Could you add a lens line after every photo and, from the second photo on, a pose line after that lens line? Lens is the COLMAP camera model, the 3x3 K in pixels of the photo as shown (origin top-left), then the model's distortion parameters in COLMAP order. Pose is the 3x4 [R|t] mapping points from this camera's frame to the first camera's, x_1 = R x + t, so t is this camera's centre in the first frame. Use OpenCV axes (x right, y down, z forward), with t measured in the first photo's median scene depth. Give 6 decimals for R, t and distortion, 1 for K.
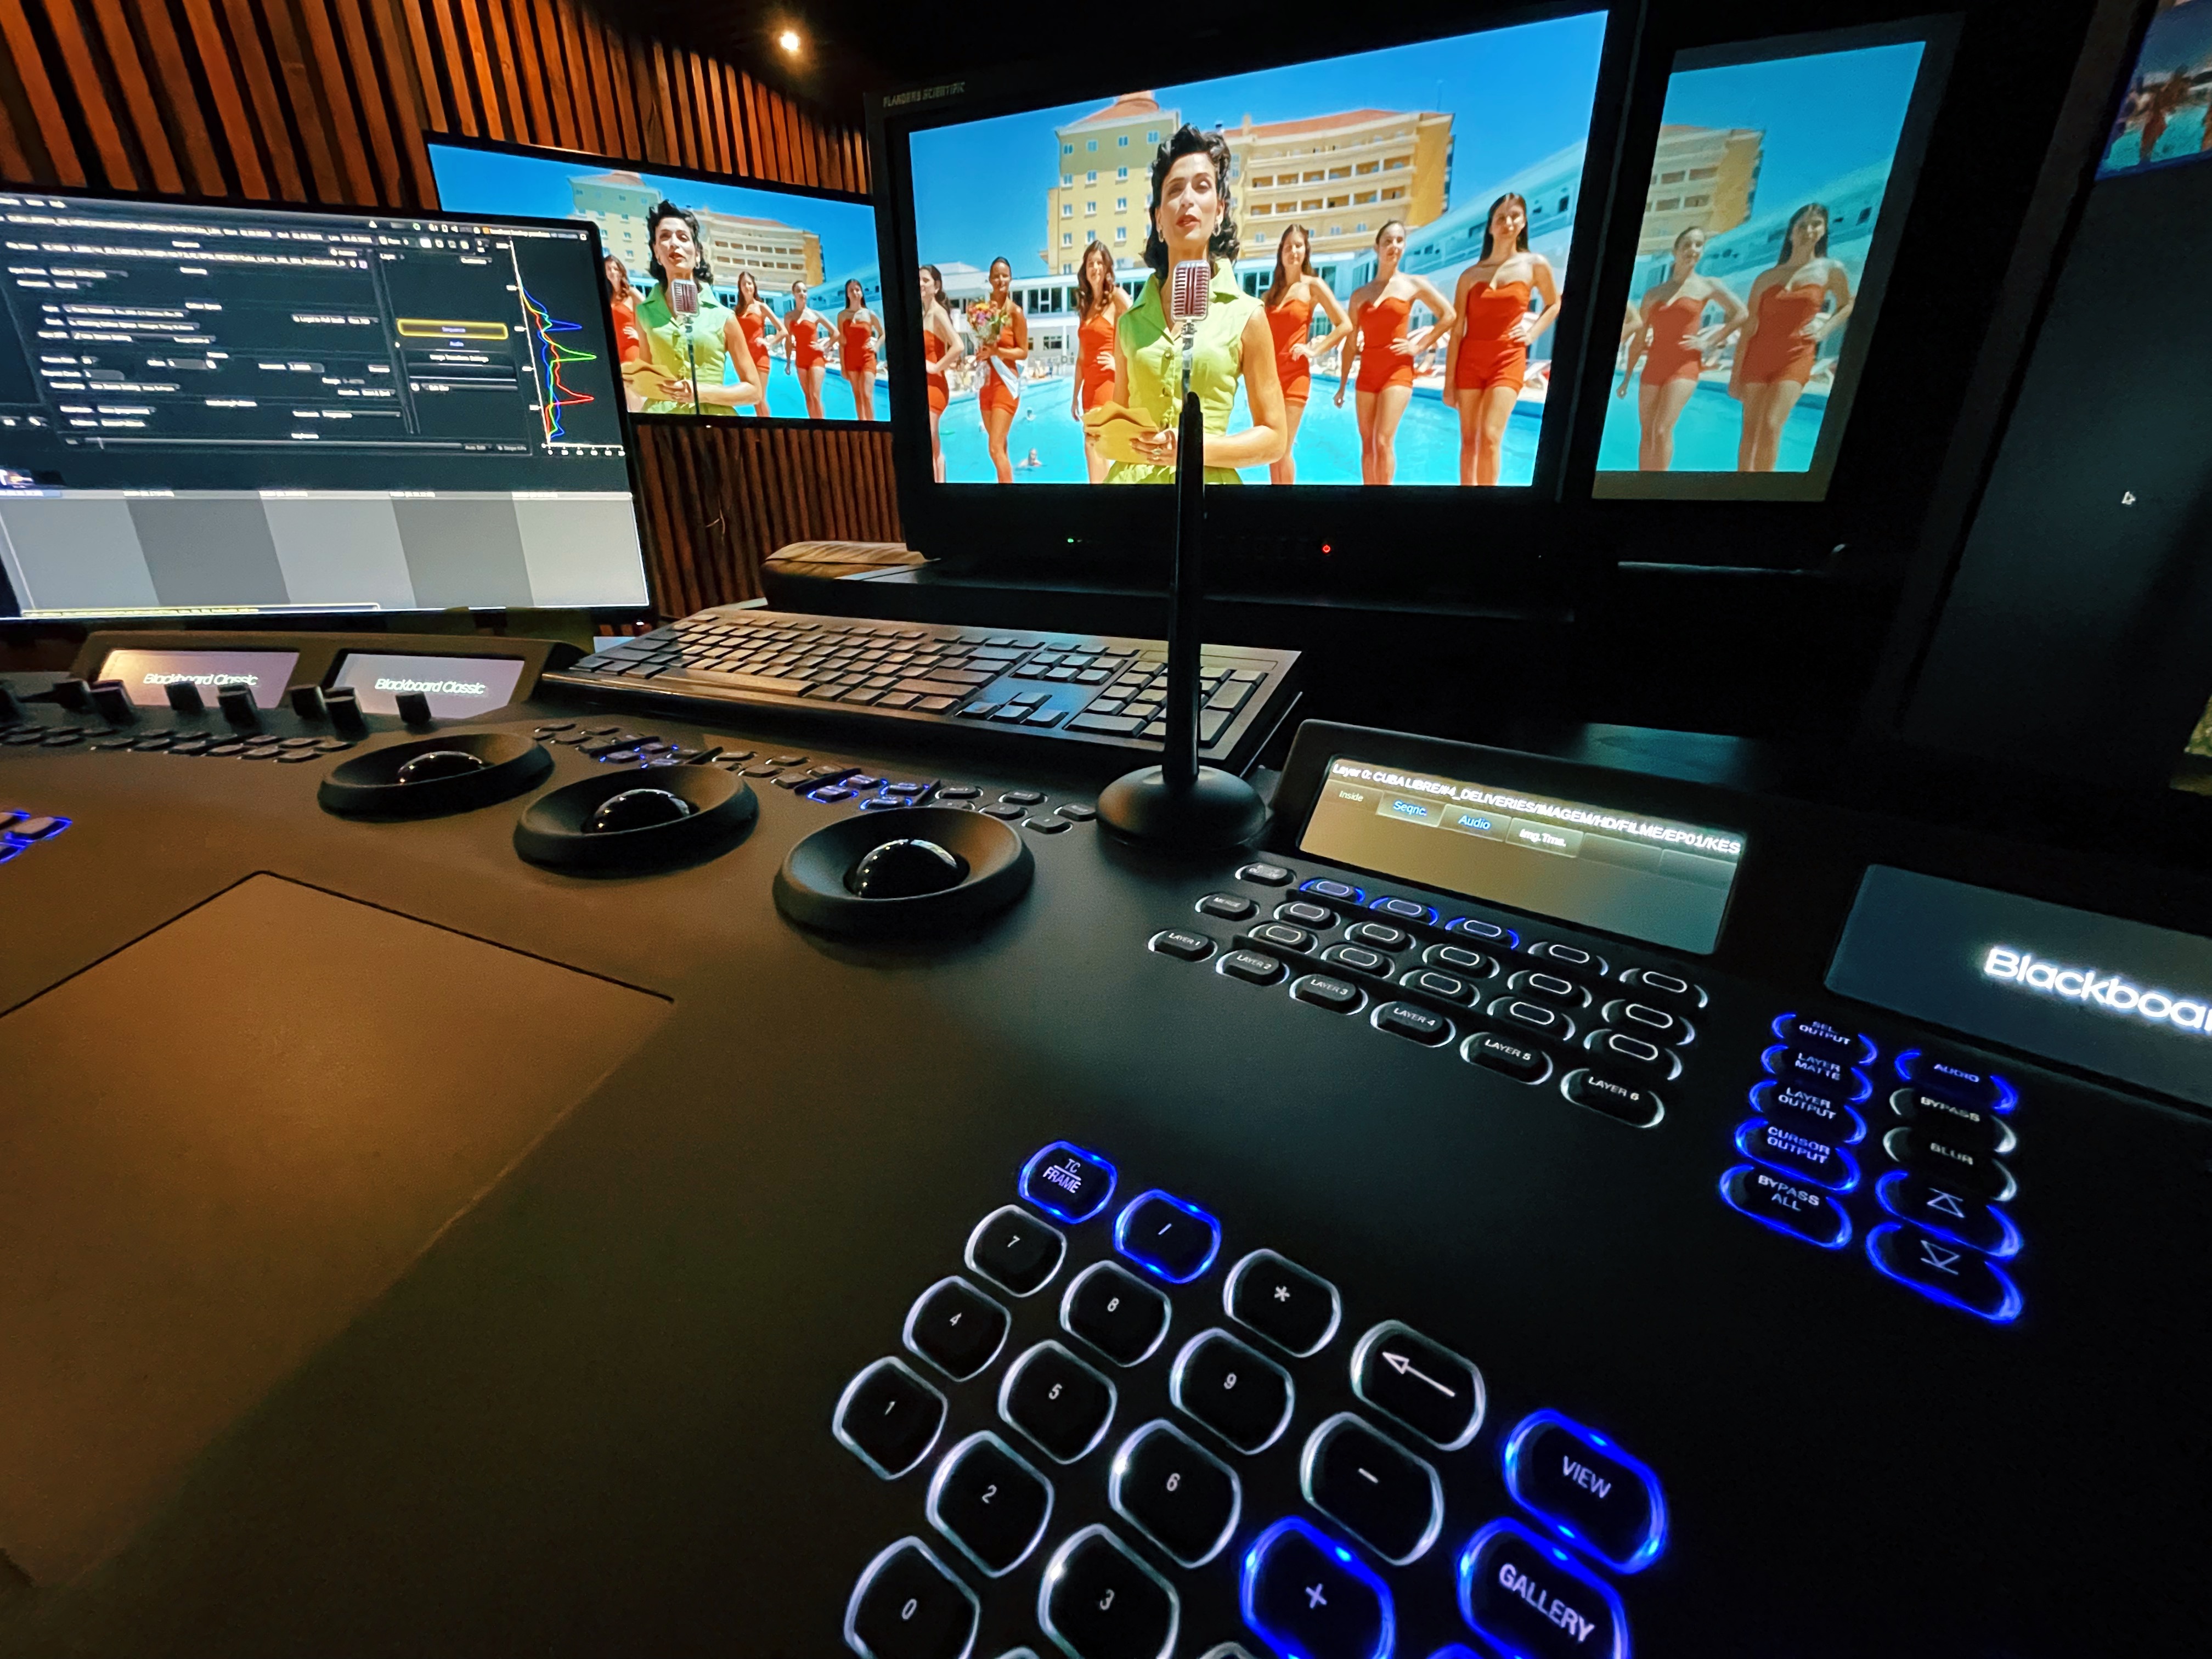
lens RADIAL K [[890.6, 0, 1106.0], [0, 890.6, 829.5], [0, 0, 1]] dist [-0.001112, -0.000285]
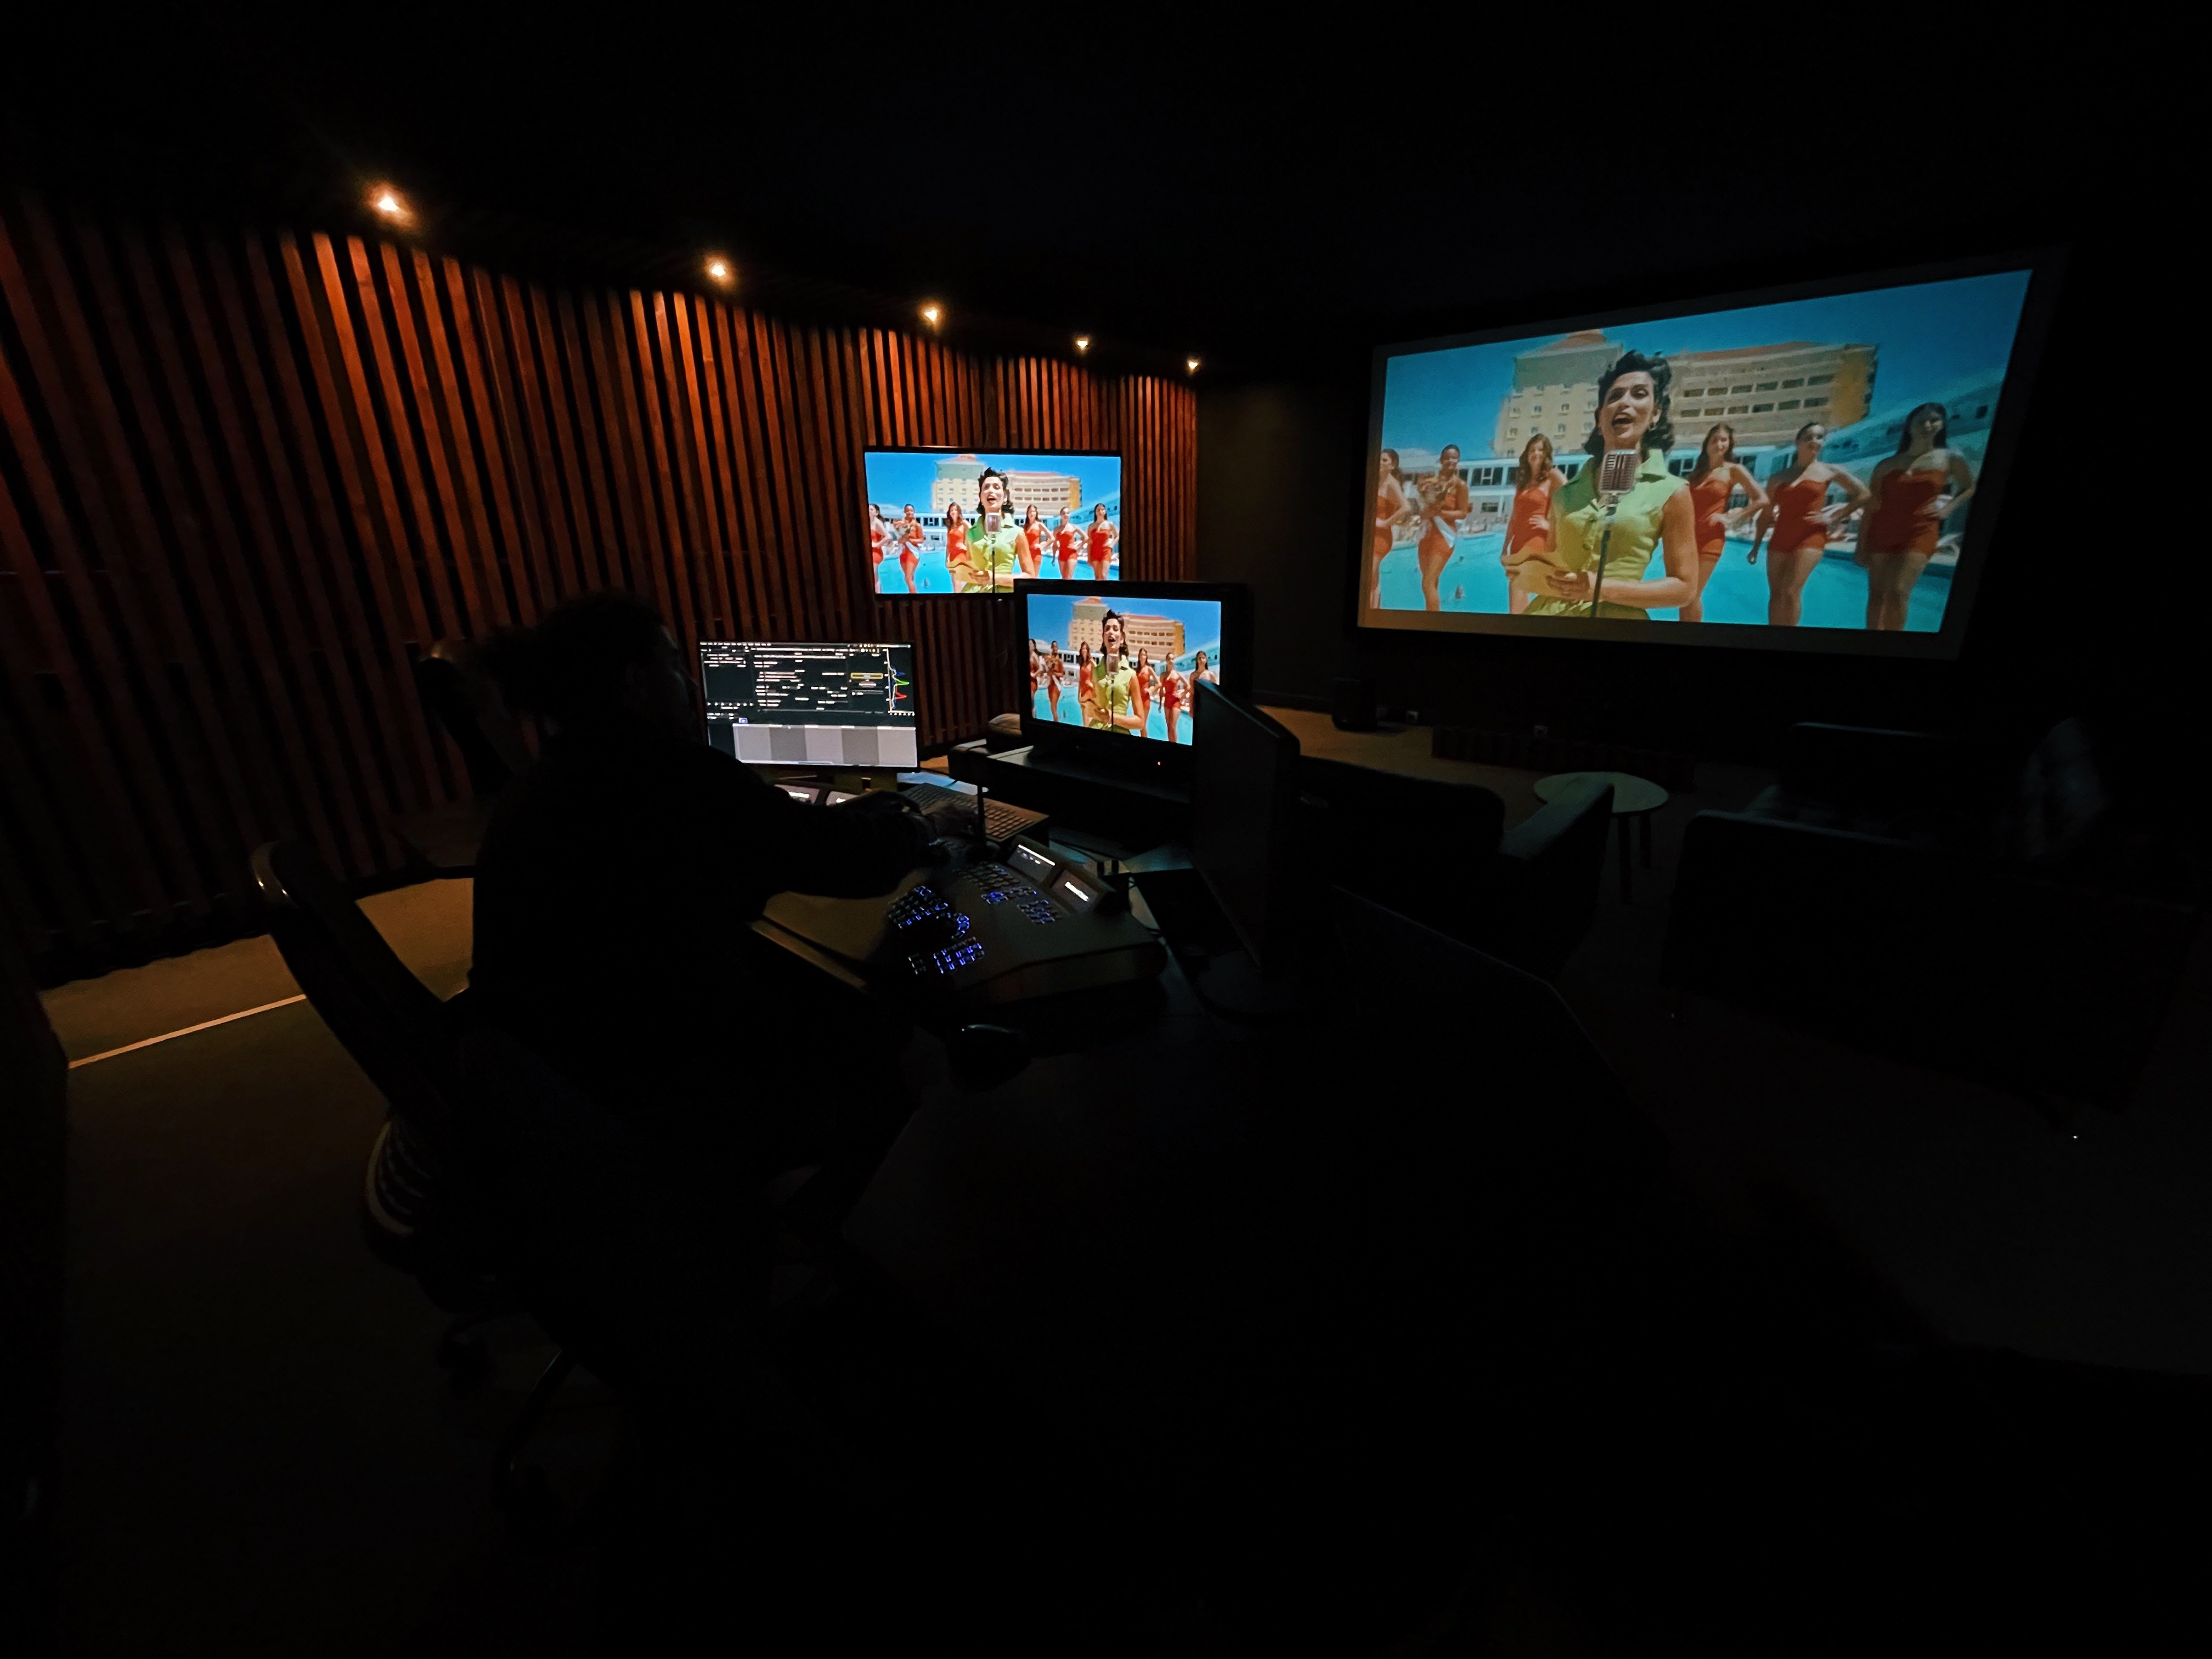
lens RADIAL K [[890.6, 0, 1106.0], [0, 890.6, 829.5], [0, 0, 1]] dist [-0.001112, -0.000285]
pose [[0.946952, 0.089476, -0.308668, 0.235728], [-0.111916, 0.992153, -0.055740, 0.005971], [0.301259, 0.087328, 0.949535, -0.367535]]
